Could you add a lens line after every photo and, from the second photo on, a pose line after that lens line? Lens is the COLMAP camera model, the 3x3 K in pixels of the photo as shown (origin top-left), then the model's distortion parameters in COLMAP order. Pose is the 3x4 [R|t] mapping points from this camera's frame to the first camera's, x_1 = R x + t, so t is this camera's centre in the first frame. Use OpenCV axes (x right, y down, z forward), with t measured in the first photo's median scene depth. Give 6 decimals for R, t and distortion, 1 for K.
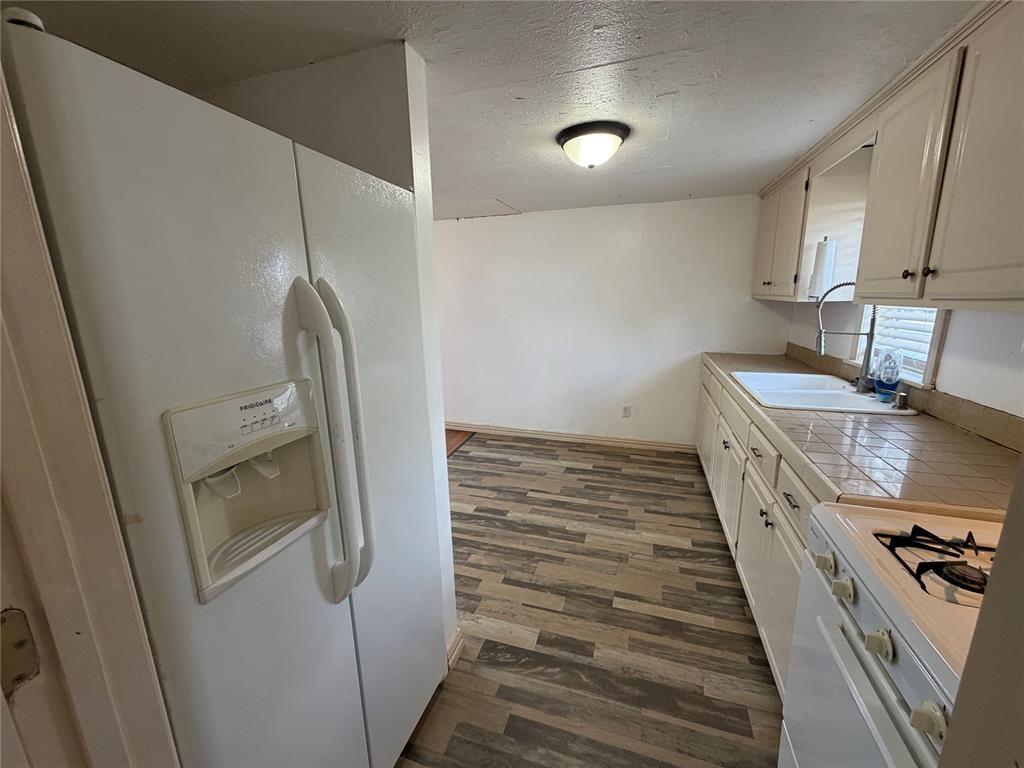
lens RADIAL K [[405.3, 0, 509.3], [0, 405.3, 382.3], [0, 0, 1]] dist [0.000132, 0.000011]
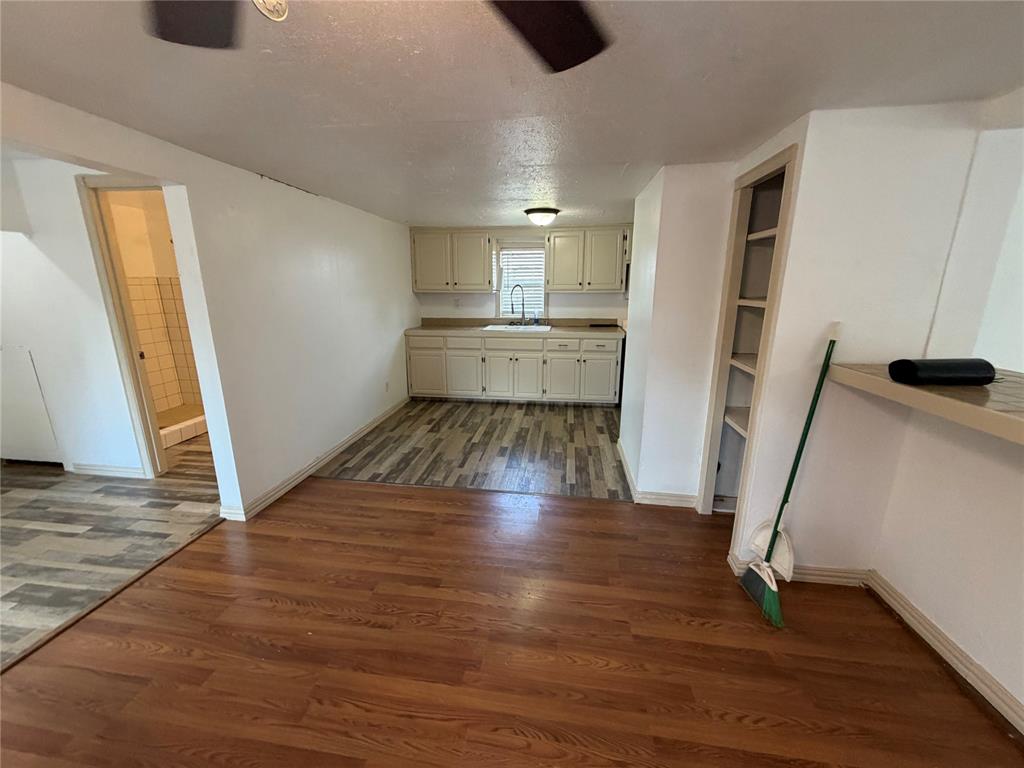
lens RADIAL K [[405.3, 0, 509.3], [0, 405.3, 382.3], [0, 0, 1]] dist [0.000132, 0.000011]
pose [[-0.185345, -0.210084, 0.959954, -1.047895], [0.211354, 0.945495, 0.247727, -0.181225], [-0.959675, 0.248805, -0.130840, 0.902466]]
